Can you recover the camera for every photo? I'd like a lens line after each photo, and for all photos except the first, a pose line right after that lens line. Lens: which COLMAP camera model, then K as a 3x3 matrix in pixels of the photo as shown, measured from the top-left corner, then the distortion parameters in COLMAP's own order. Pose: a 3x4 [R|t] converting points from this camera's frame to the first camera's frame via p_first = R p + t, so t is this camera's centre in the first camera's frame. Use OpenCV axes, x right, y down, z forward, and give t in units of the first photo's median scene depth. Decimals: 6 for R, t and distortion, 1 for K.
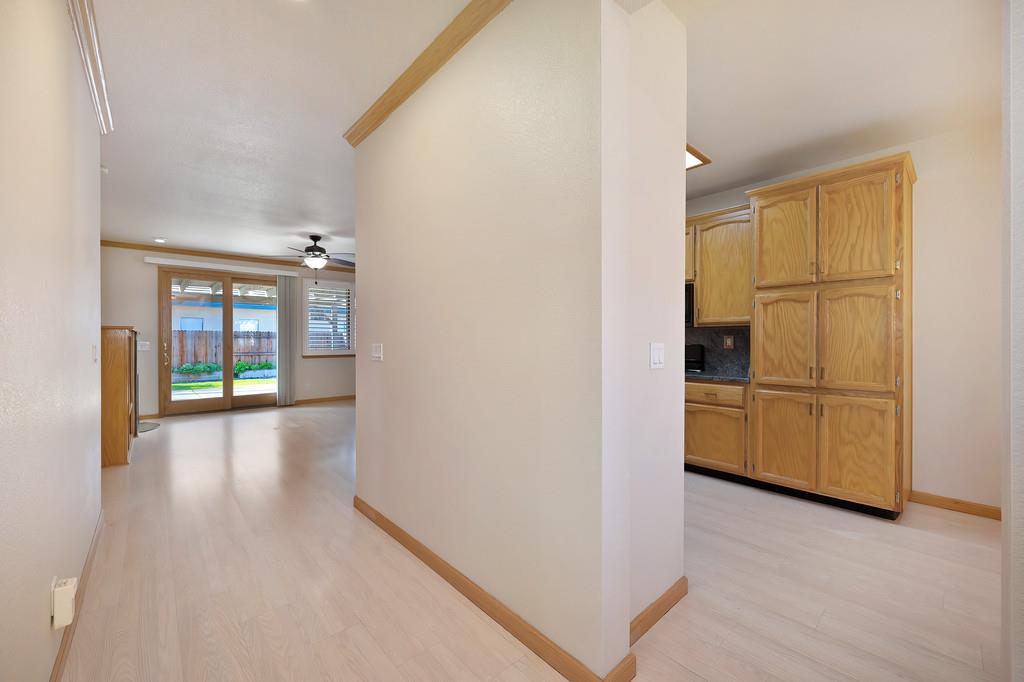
lens RADIAL K [[406.0, 0, 521.0], [0, 406.0, 339.9], [0, 0, 1]] dist [-0.003225, 0.000561]
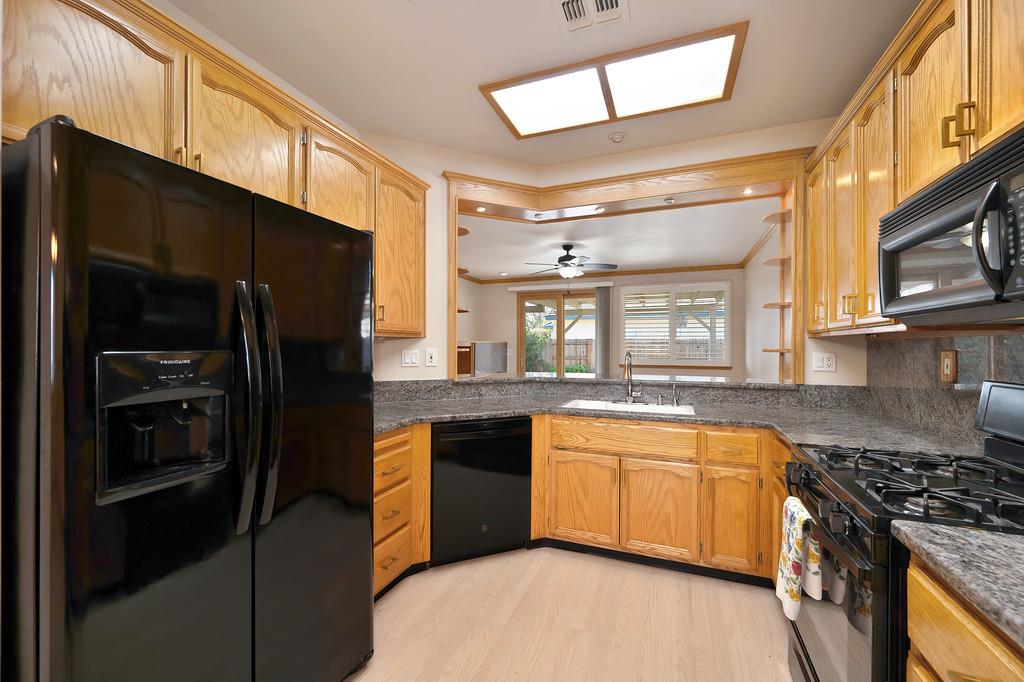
lens RADIAL K [[406.0, 0, 509.1], [0, 406.0, 343.2], [0, 0, 1]] dist [-0.003225, 0.000561]
pose [[0.432151, -0.002722, -0.901797, 0.468108], [-0.002744, 0.999987, -0.004334, -0.016668], [0.901797, 0.004347, 0.432138, 0.640344]]
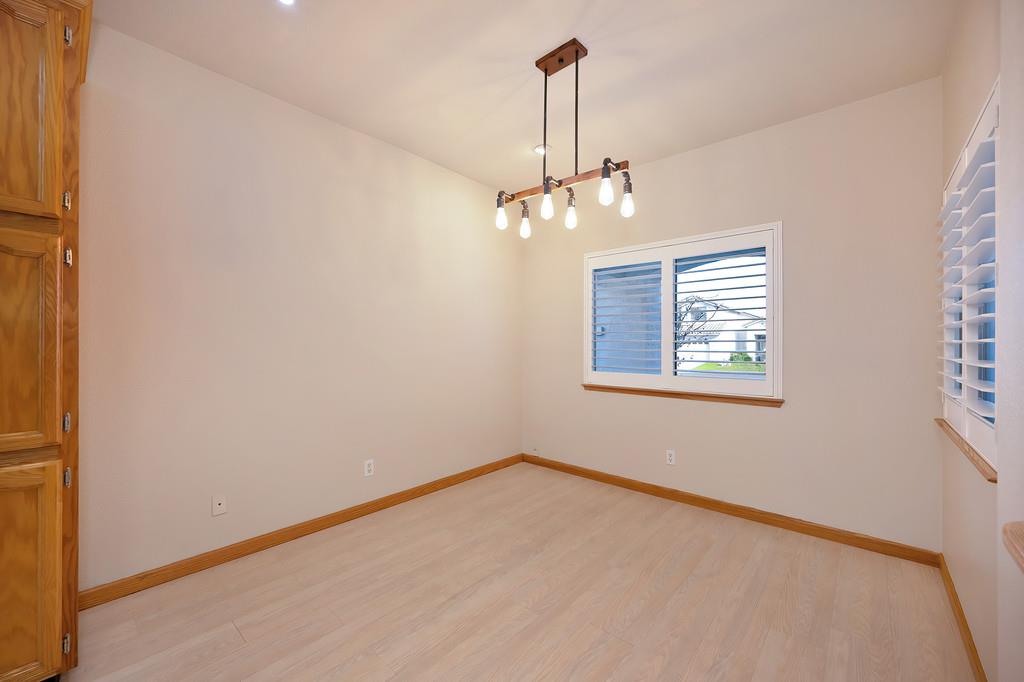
lens RADIAL K [[406.0, 0, 516.4], [0, 406.0, 345.0], [0, 0, 1]] dist [-0.003225, 0.000561]
pose [[-0.121963, -0.001951, 0.992533, 0.216230], [-0.002651, 0.999995, 0.001640, -0.000186], [-0.992531, -0.002431, -0.121968, 0.310376]]
